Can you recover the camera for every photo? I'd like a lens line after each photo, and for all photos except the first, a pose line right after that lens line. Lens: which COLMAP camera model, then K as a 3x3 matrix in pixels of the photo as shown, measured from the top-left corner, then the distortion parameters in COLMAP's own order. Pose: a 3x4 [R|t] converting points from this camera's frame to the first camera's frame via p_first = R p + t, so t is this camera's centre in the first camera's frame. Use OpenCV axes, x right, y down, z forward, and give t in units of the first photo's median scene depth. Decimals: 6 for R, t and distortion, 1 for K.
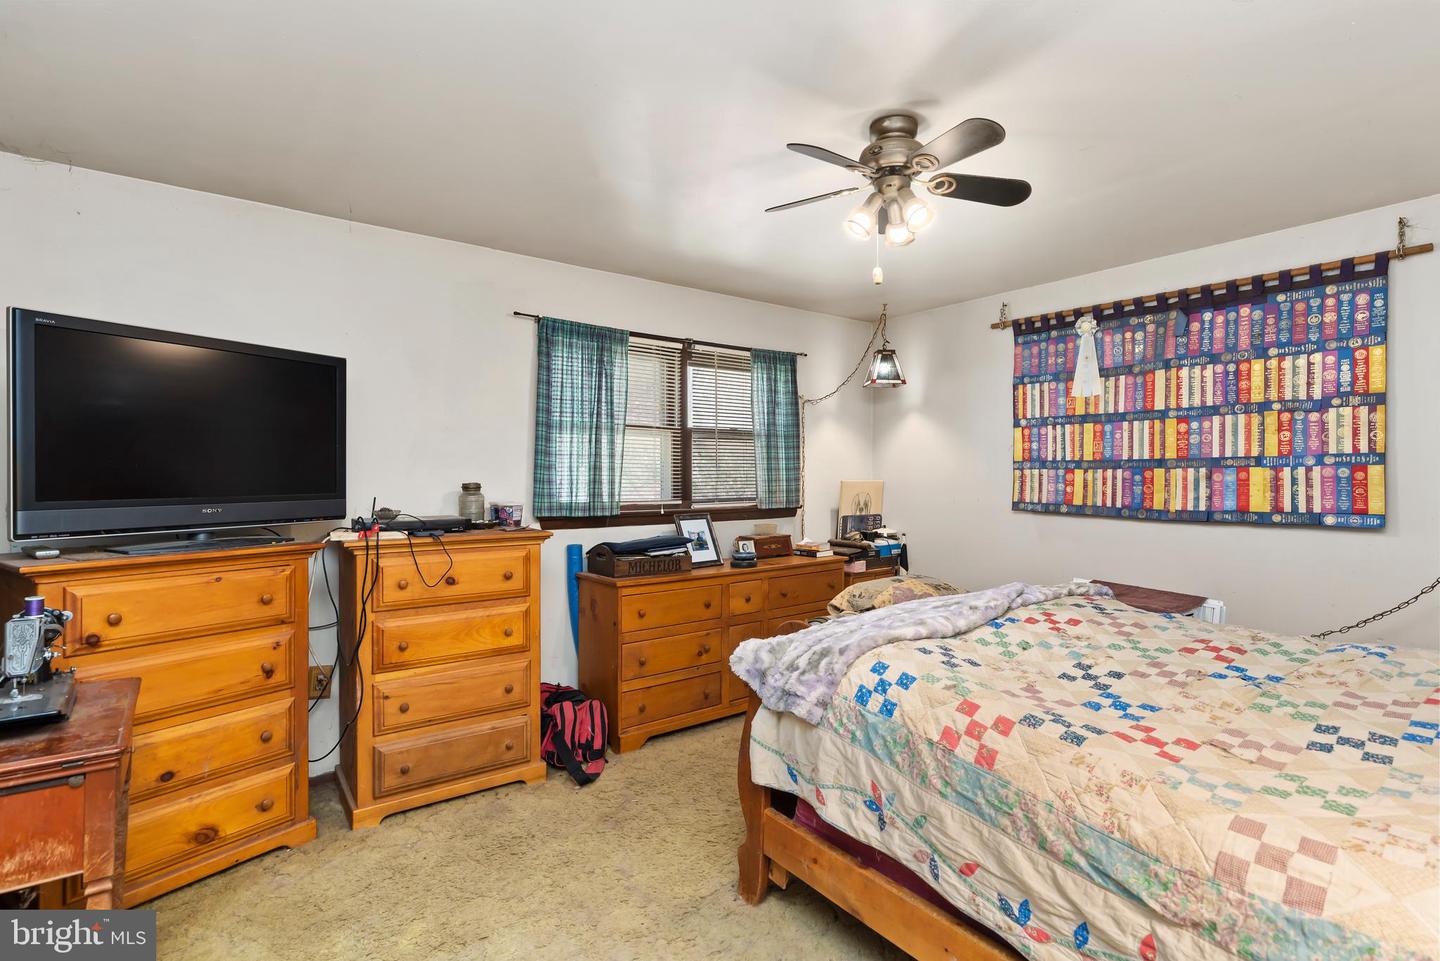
lens RADIAL K [[703.3, 0, 735.7], [0, 703.3, 486.9], [0, 0, 1]] dist [-0.000087, 0.001939]
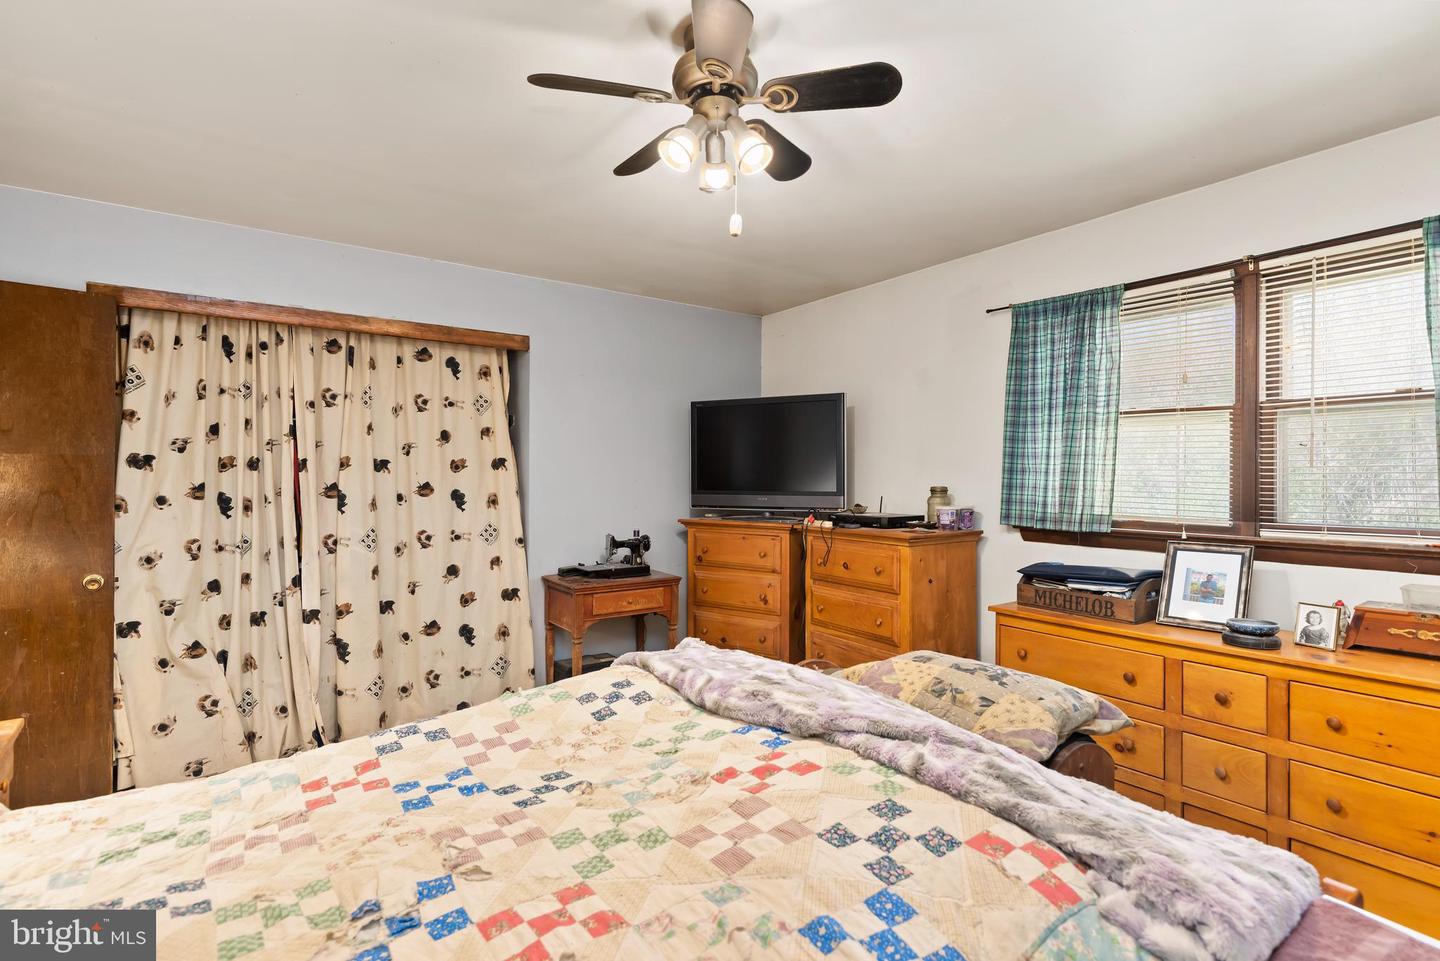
lens RADIAL K [[703.3, 0, 735.7], [0, 703.3, 486.9], [0, 0, 1]] dist [-0.000087, 0.001939]
pose [[-0.037910, 0.014483, -0.999176, 0.625038], [-0.021767, 0.999646, 0.015315, -0.012756], [0.999044, 0.022330, -0.037581, 0.652813]]
